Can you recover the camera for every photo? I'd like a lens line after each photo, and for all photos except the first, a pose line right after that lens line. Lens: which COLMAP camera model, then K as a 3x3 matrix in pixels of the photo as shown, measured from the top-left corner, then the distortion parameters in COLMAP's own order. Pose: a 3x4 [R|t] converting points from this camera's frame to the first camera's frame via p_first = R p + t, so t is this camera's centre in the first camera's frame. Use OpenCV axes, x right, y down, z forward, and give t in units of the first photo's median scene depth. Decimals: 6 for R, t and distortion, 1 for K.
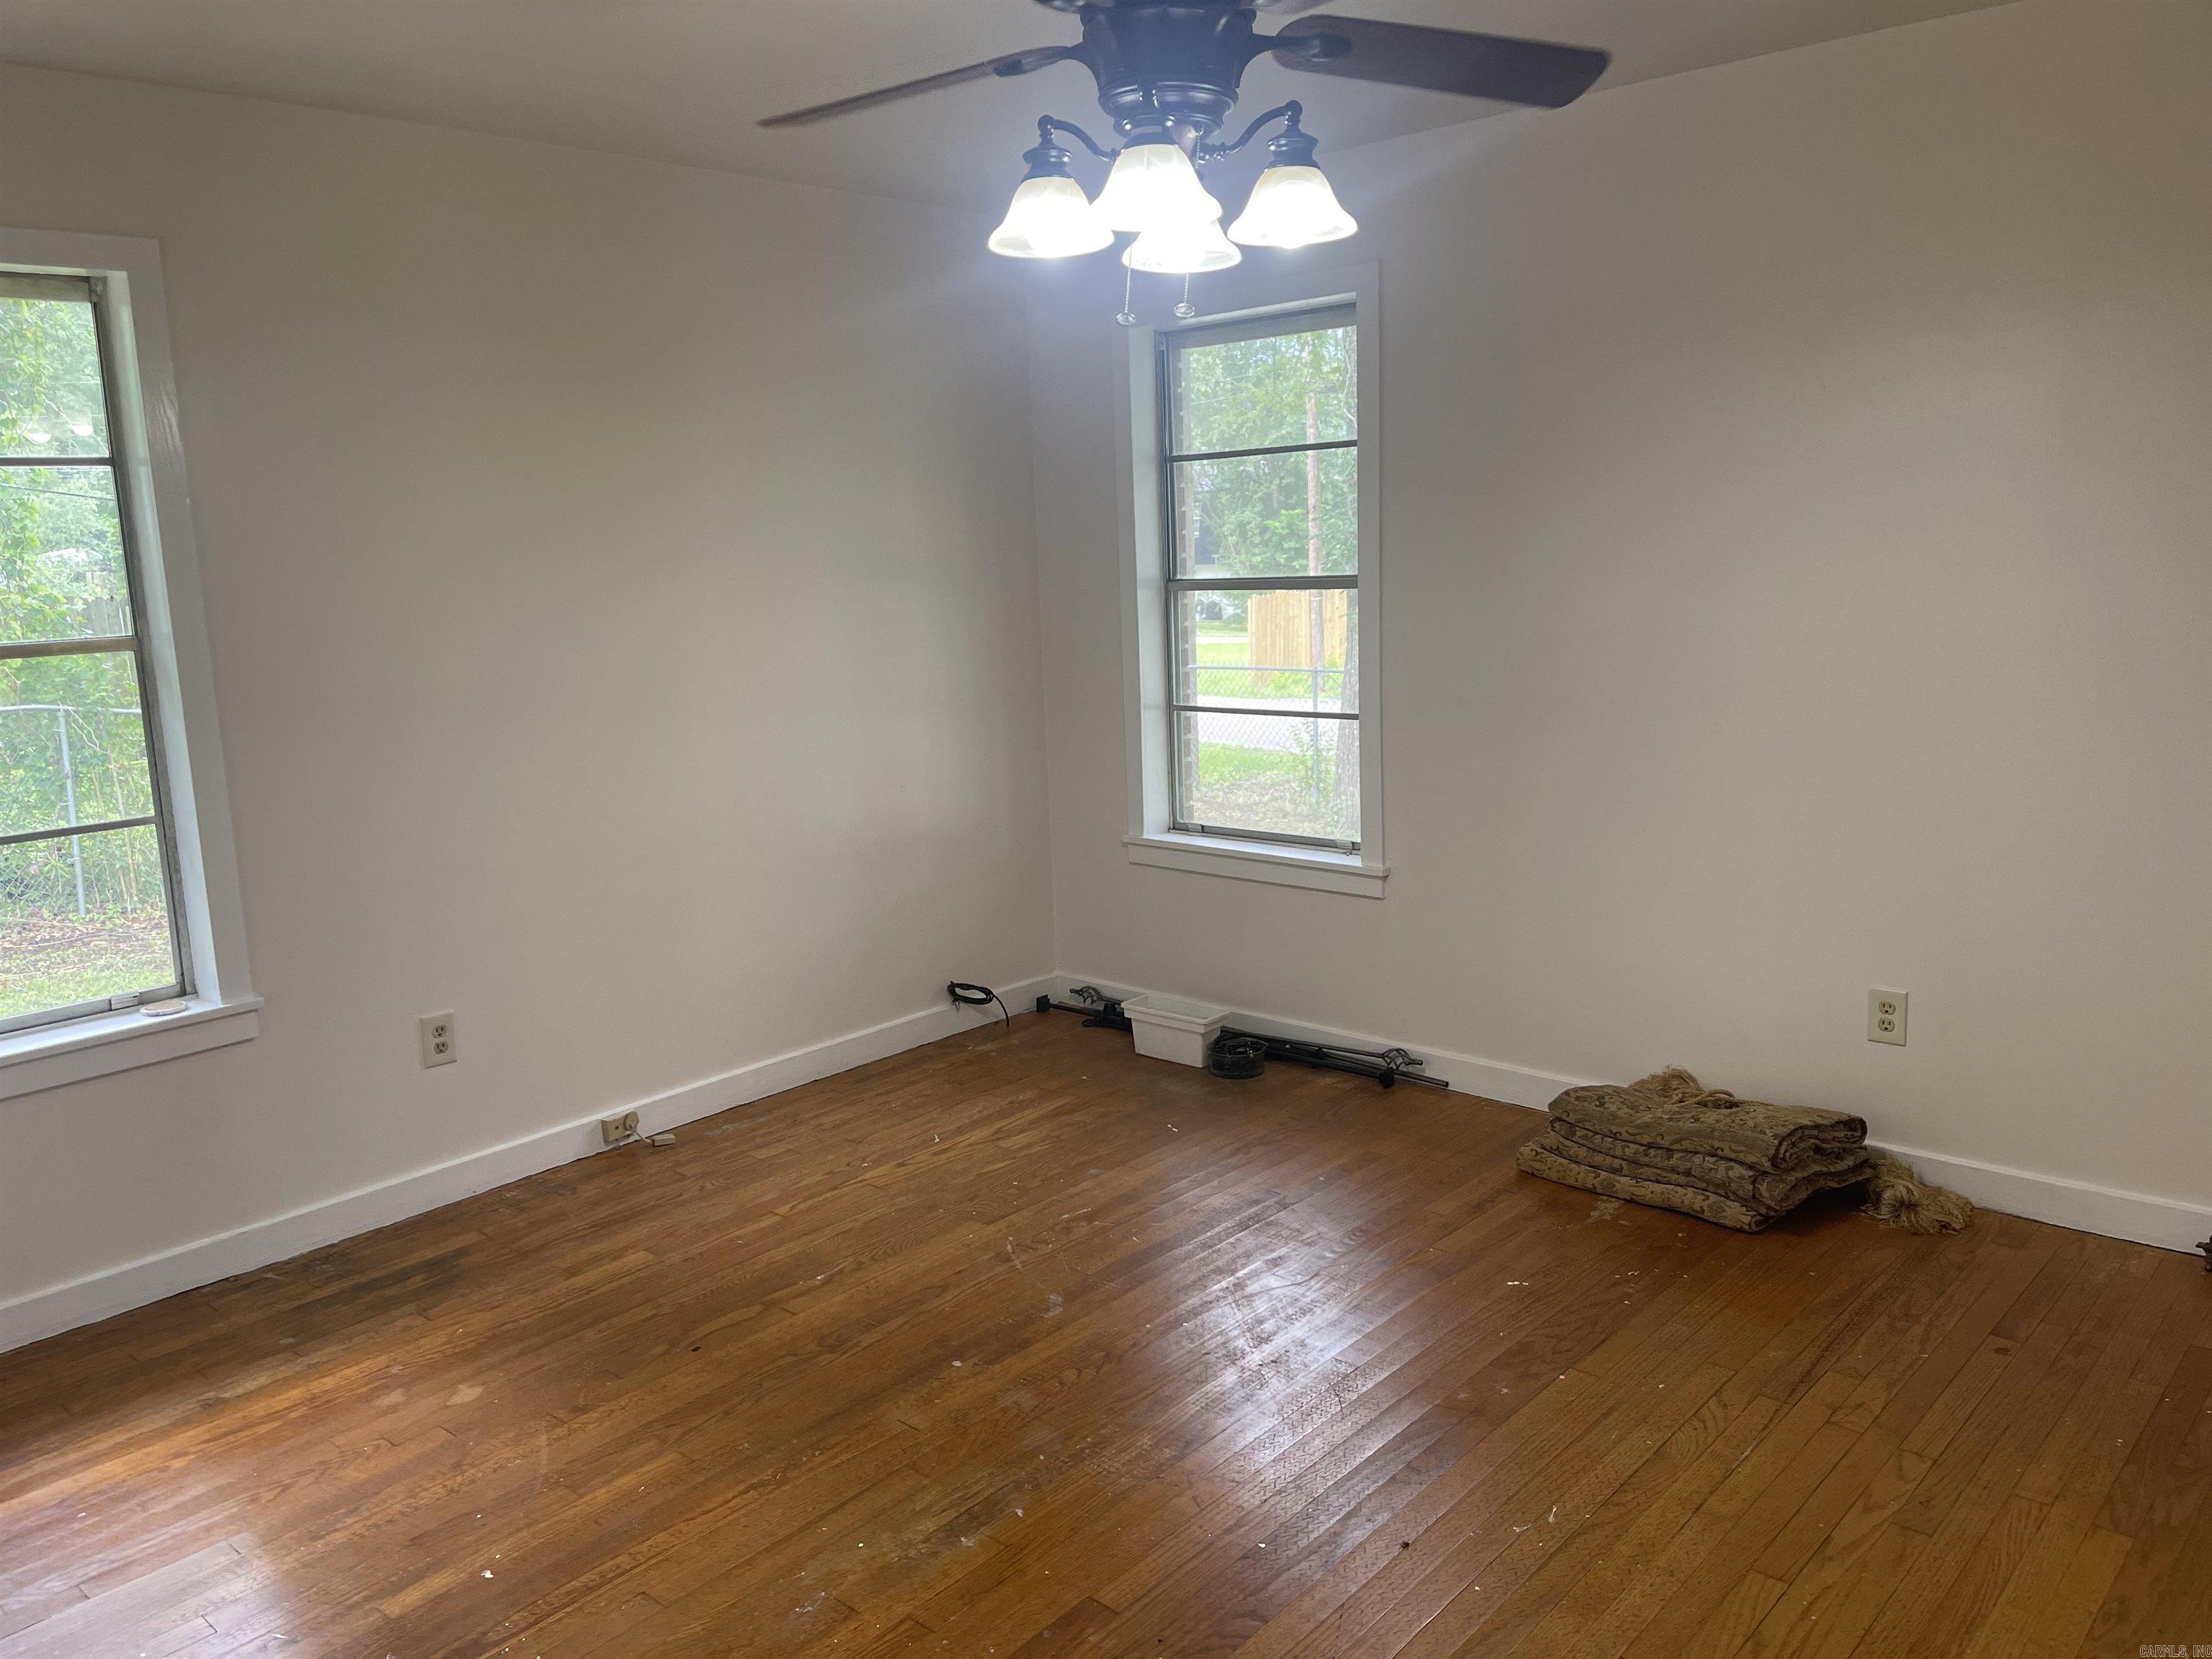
lens RADIAL K [[1661.8, 0, 1114.5], [0, 1661.8, 842.5], [0, 0, 1]] dist [0.030361, -0.028663]
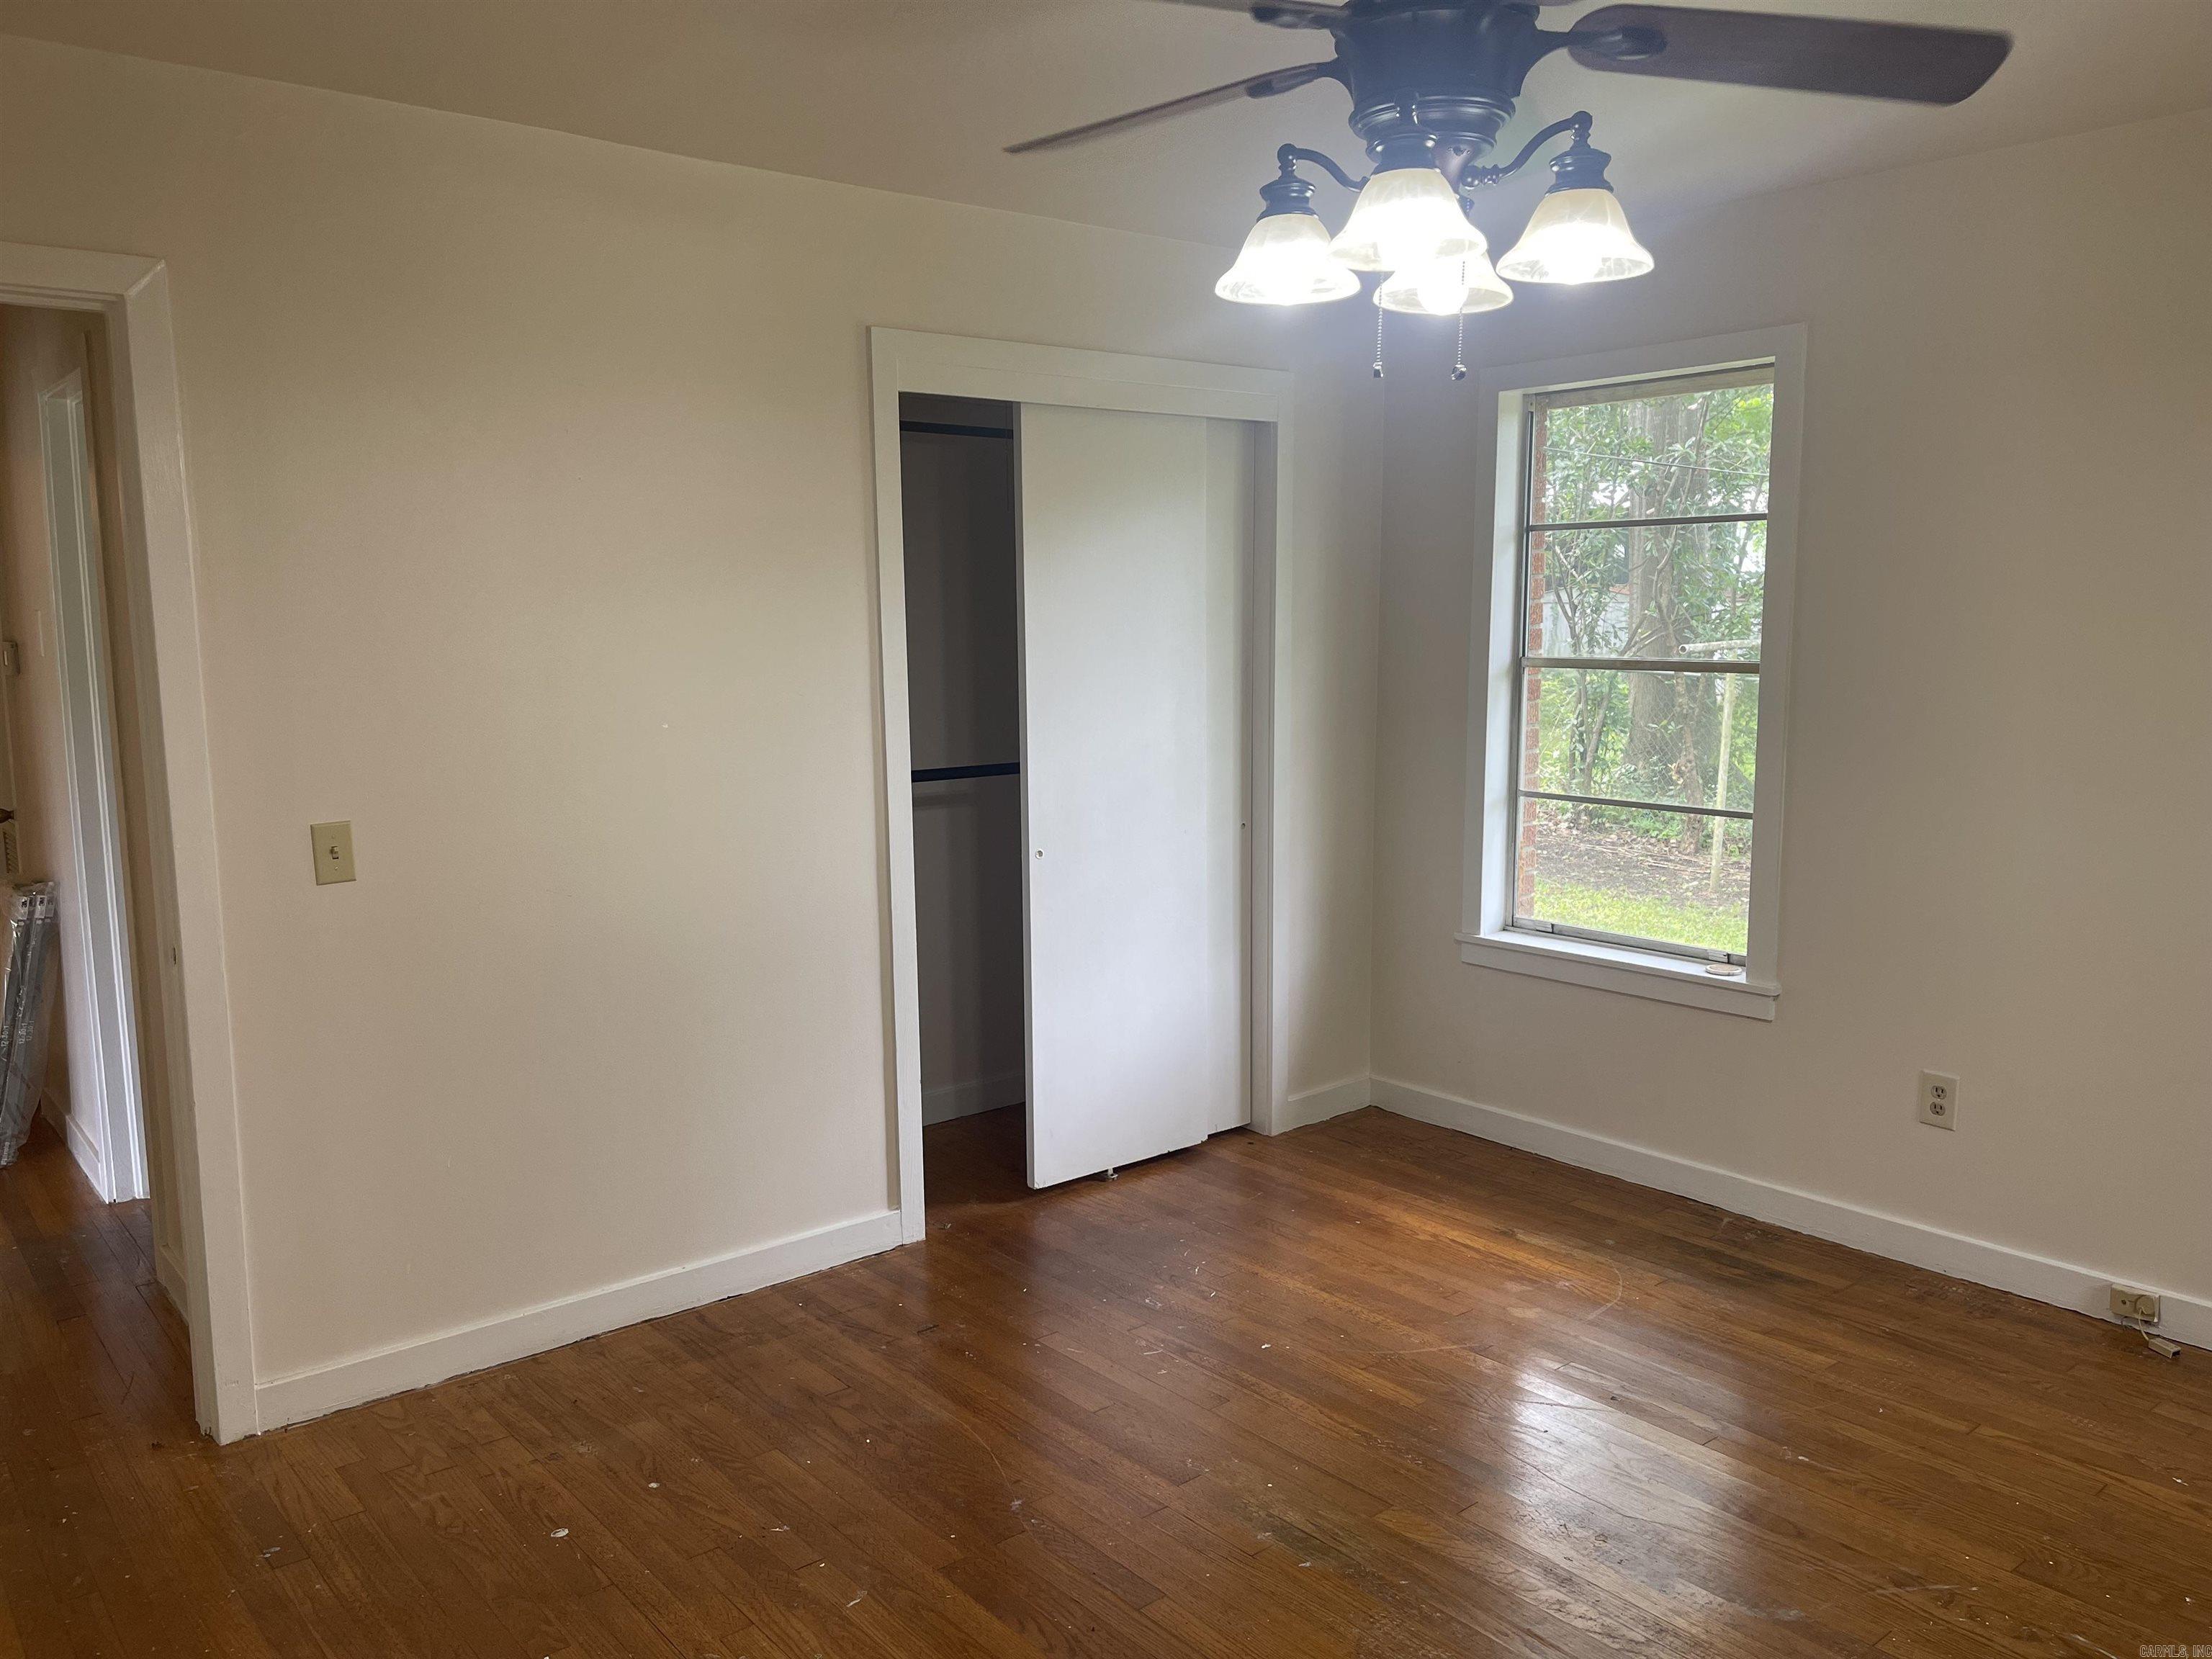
lens RADIAL K [[1661.8, 0, 1116.5], [0, 1661.8, 830.0], [0, 0, 1]] dist [0.030361, -0.028663]
pose [[-0.155238, 0.157862, -0.975183, 0.631116], [-0.173166, 0.967517, 0.184187, -0.138607], [0.972581, 0.197462, -0.122859, 0.672040]]
